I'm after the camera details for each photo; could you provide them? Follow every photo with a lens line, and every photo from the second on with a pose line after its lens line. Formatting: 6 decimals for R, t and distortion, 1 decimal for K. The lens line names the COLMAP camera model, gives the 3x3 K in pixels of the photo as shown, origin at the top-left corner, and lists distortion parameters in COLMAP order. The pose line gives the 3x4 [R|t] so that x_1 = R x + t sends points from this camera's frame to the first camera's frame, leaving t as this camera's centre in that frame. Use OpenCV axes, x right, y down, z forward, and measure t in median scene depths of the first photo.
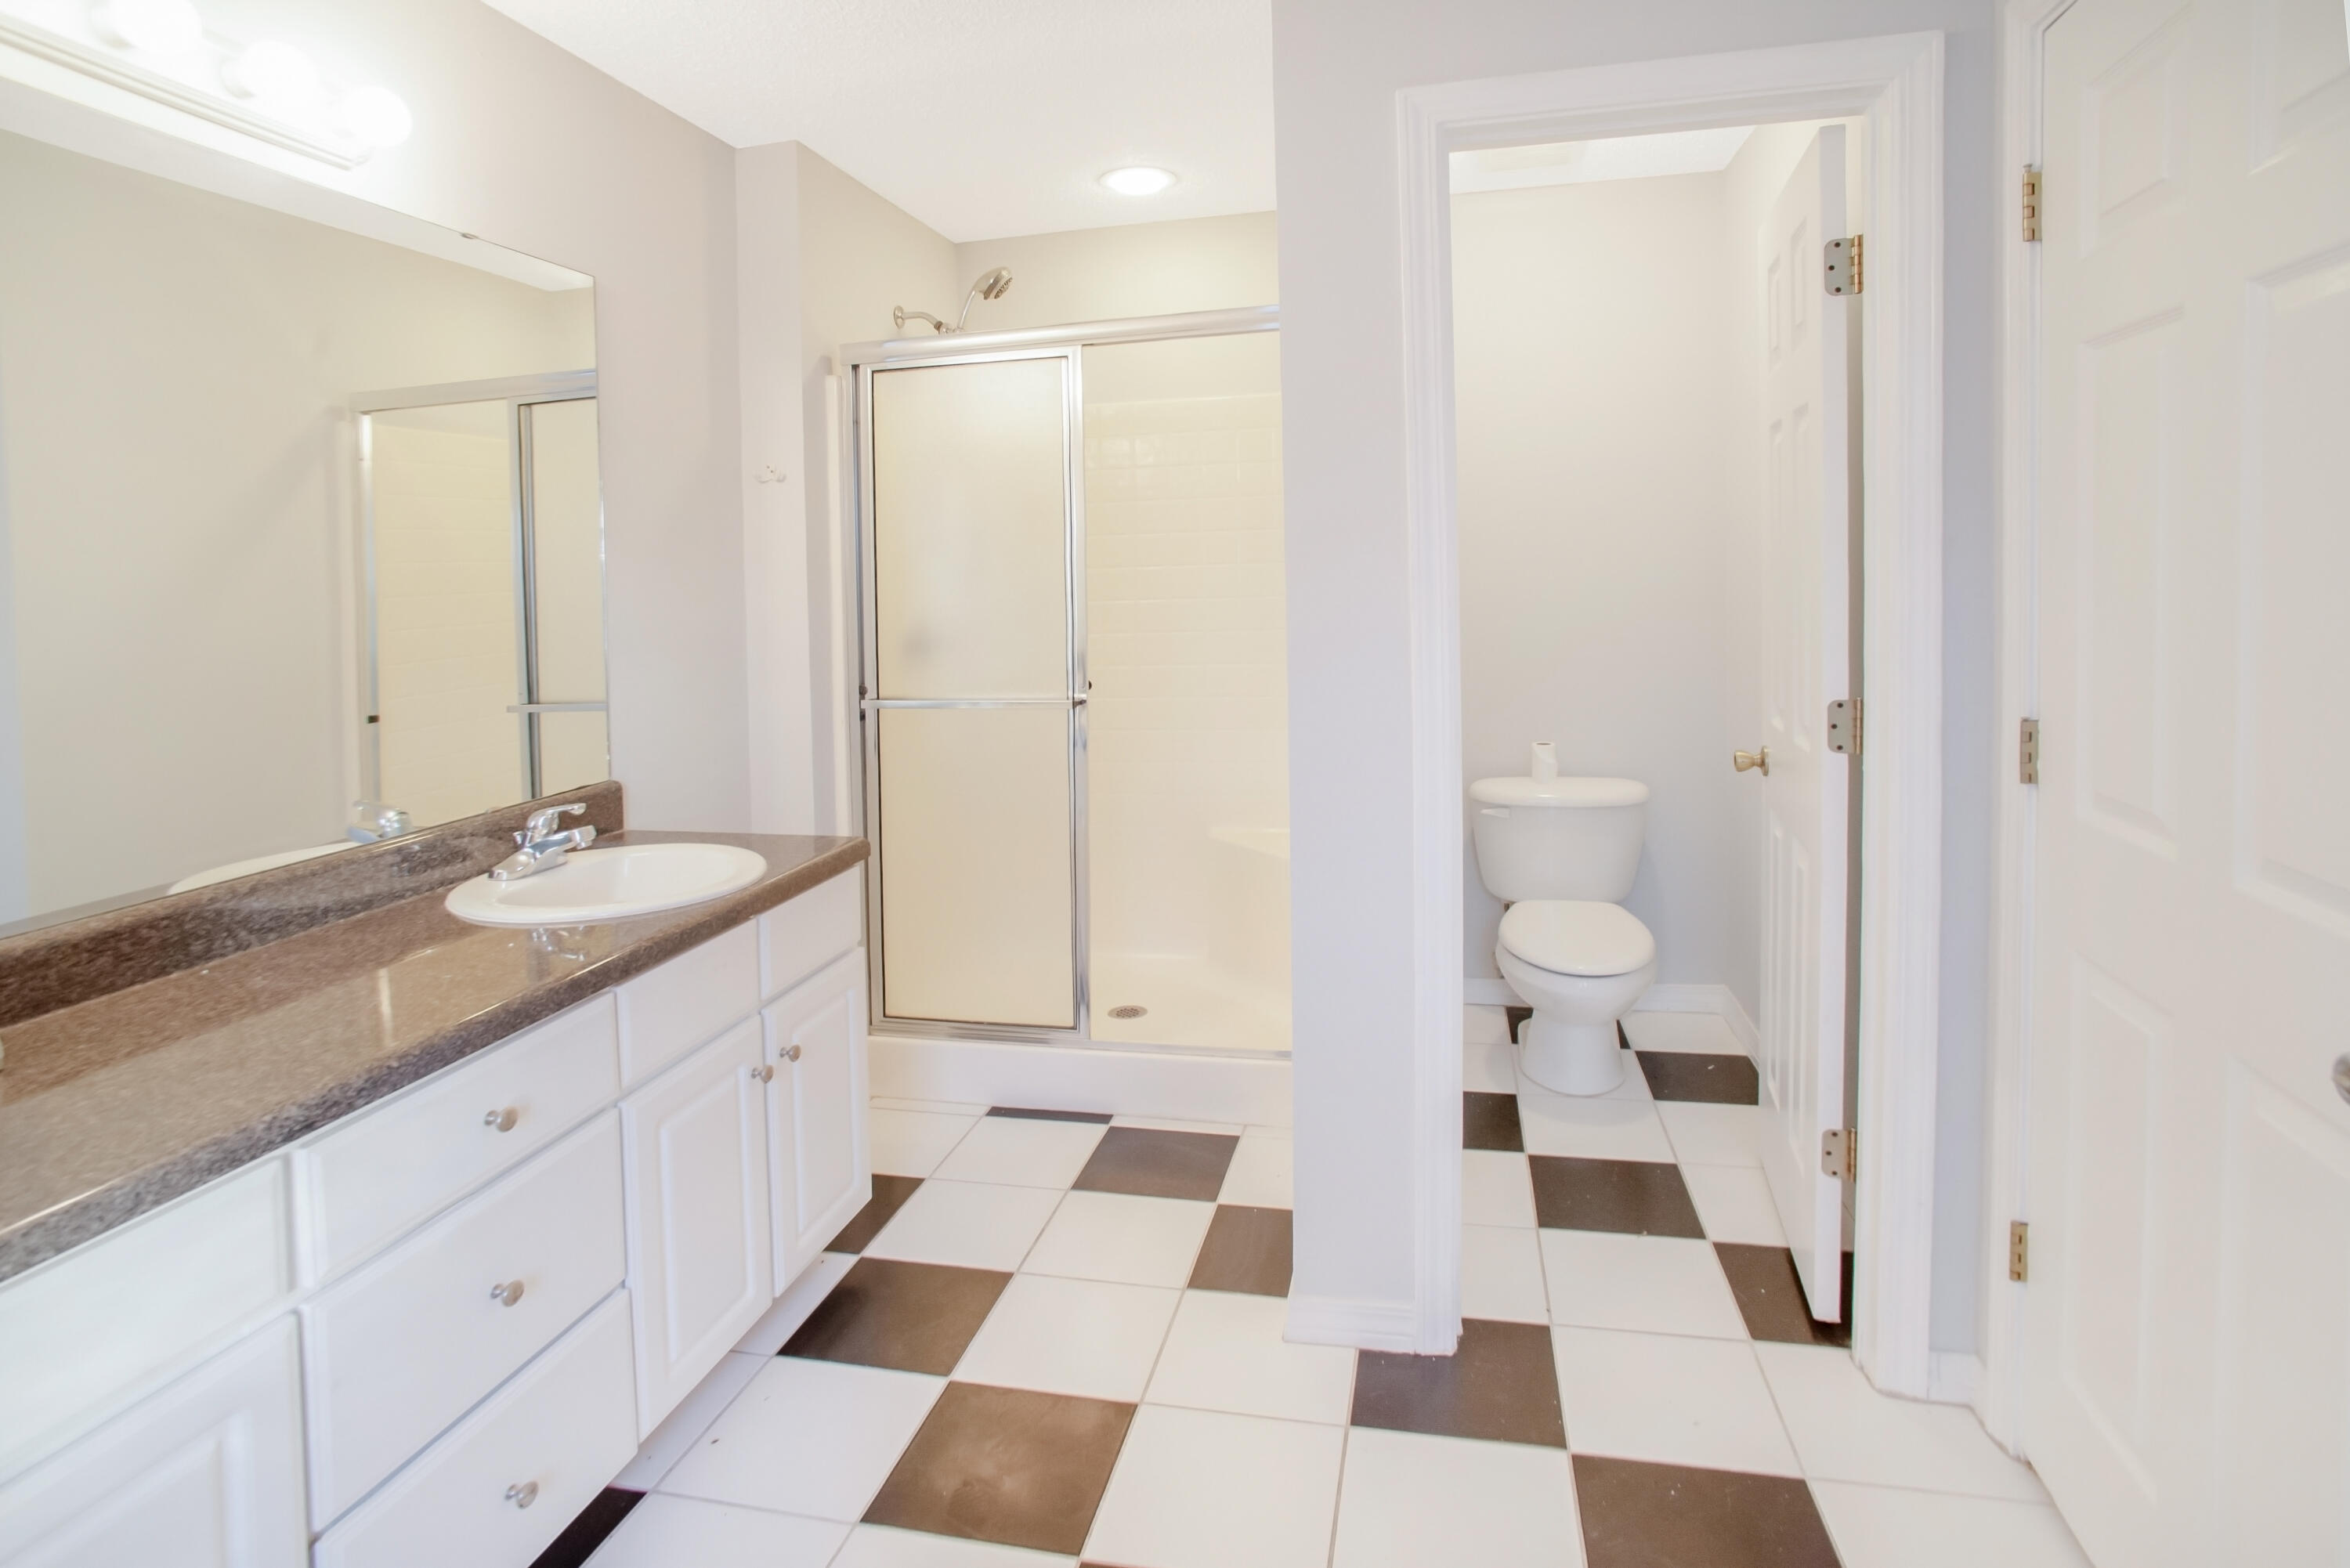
lens RADIAL K [[1162.4, 0, 1175.0], [0, 1162.4, 784.0], [0, 0, 1]] dist [-0.052177, 0.025936]
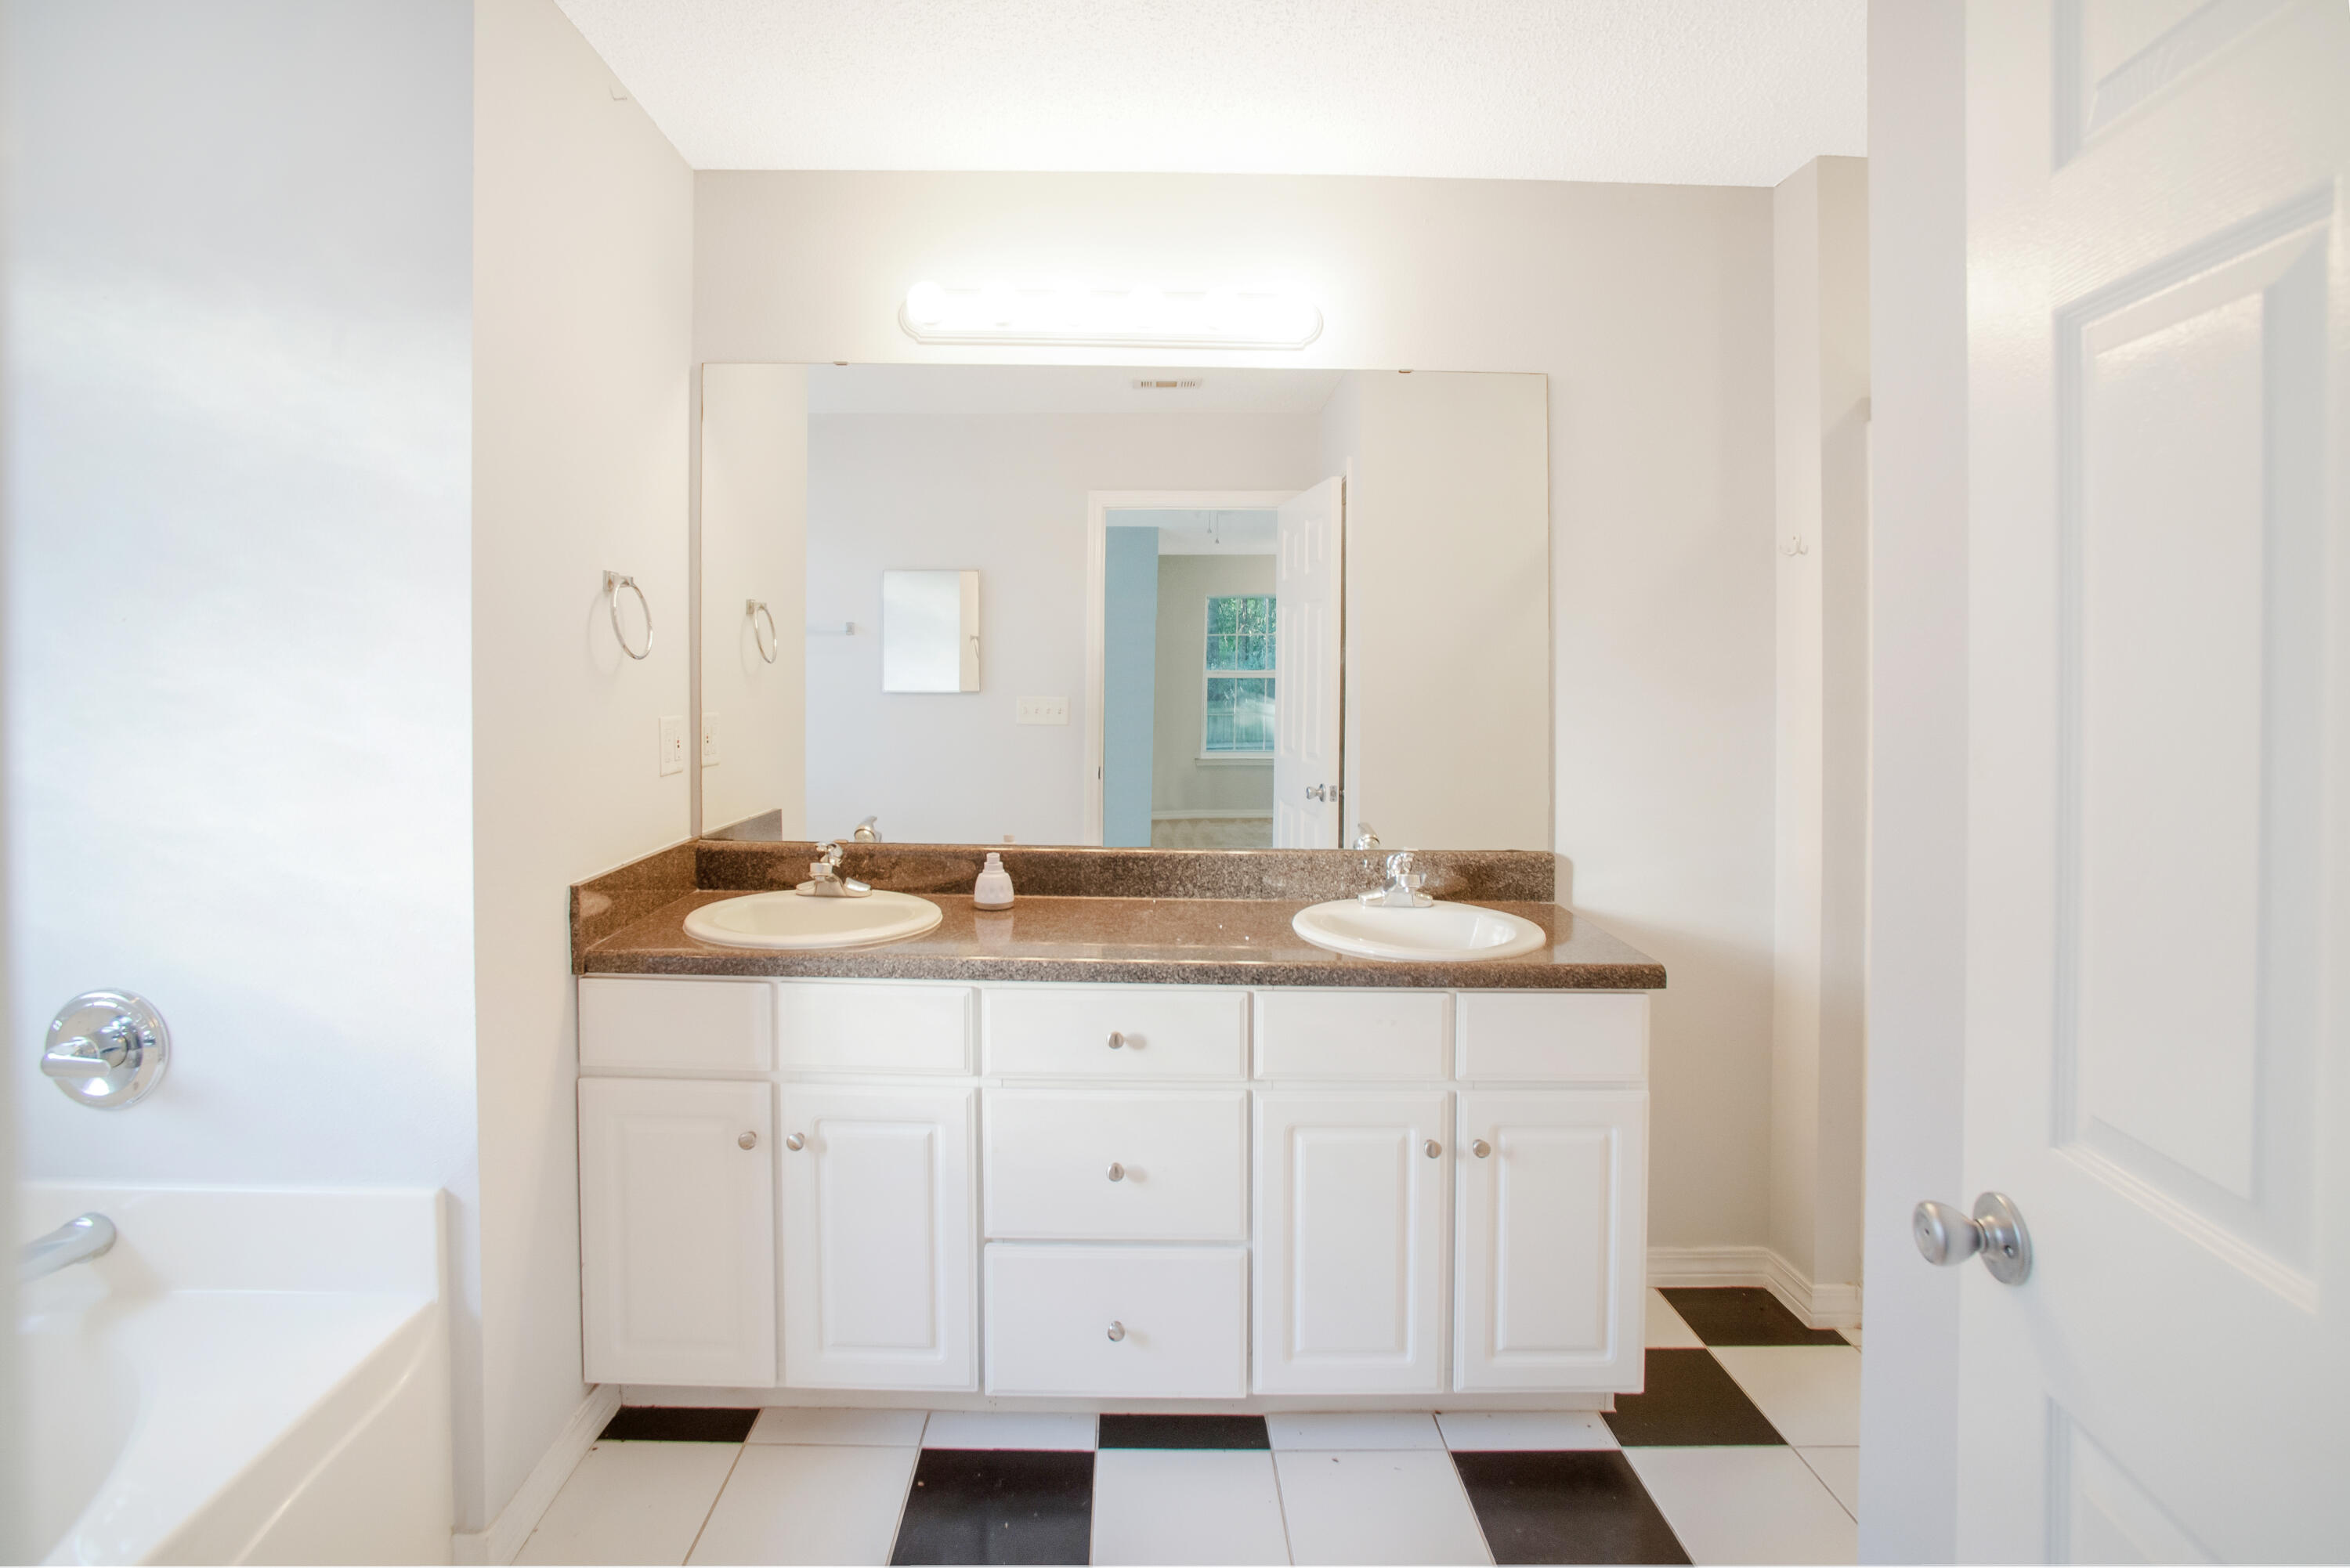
lens RADIAL K [[1140.7, 0, 1173.3], [0, 1140.7, 756.2], [0, 0, 1]] dist [-0.039547, 0.000862]
pose [[0.229622, 0.095478, -0.968585, 0.648590], [-0.201705, 0.978239, 0.048611, -0.109620], [0.952150, 0.184206, 0.243883, 0.601273]]
